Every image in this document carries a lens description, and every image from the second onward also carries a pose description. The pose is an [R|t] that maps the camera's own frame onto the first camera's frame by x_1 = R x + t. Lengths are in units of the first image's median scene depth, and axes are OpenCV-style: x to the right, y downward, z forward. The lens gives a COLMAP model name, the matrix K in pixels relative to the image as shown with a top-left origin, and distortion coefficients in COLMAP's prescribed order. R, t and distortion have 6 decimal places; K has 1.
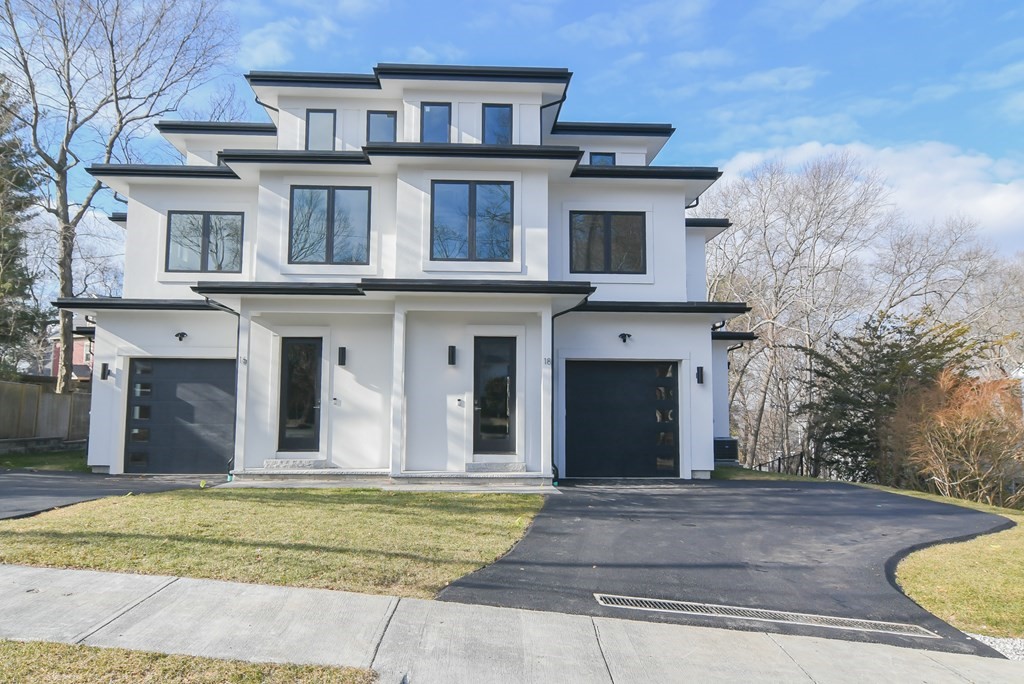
lens RADIAL K [[739.8, 0, 512.0], [0, 739.8, 342.0], [0, 0, 1]] dist [-0.006223, -0.003177]
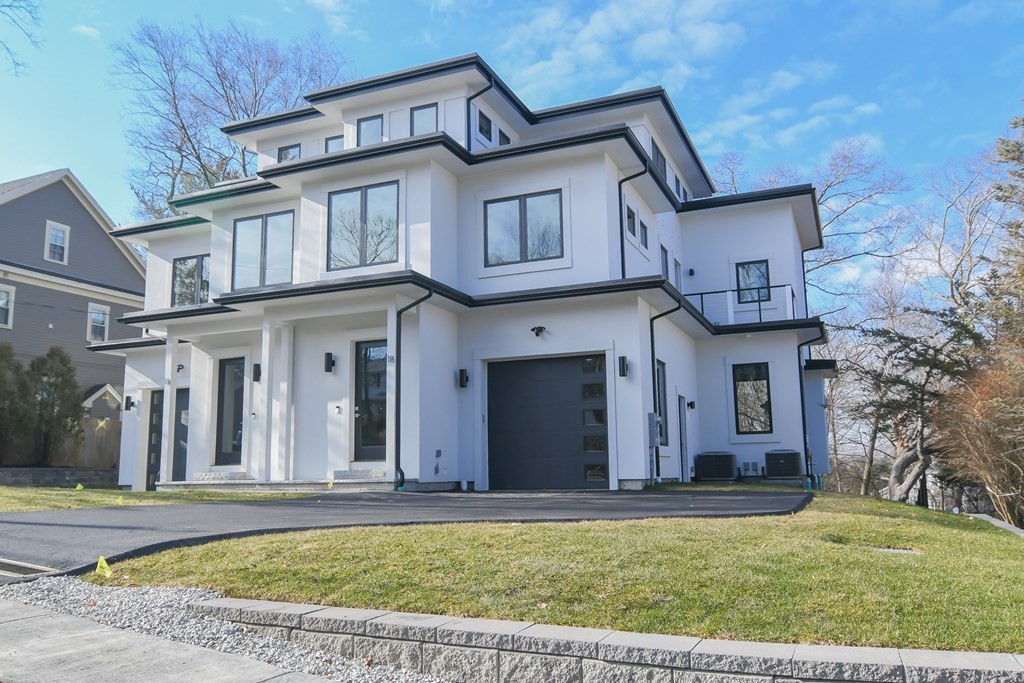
lens RADIAL K [[801.7, 0, 512.0], [0, 801.7, 341.5], [0, 0, 1]] dist [0.003840, 0.003005]
pose [[0.903291, -0.090208, -0.419438, 0.562639], [0.065170, 0.995151, -0.073677, 0.080899], [0.424050, 0.039217, 0.904789, 0.122804]]
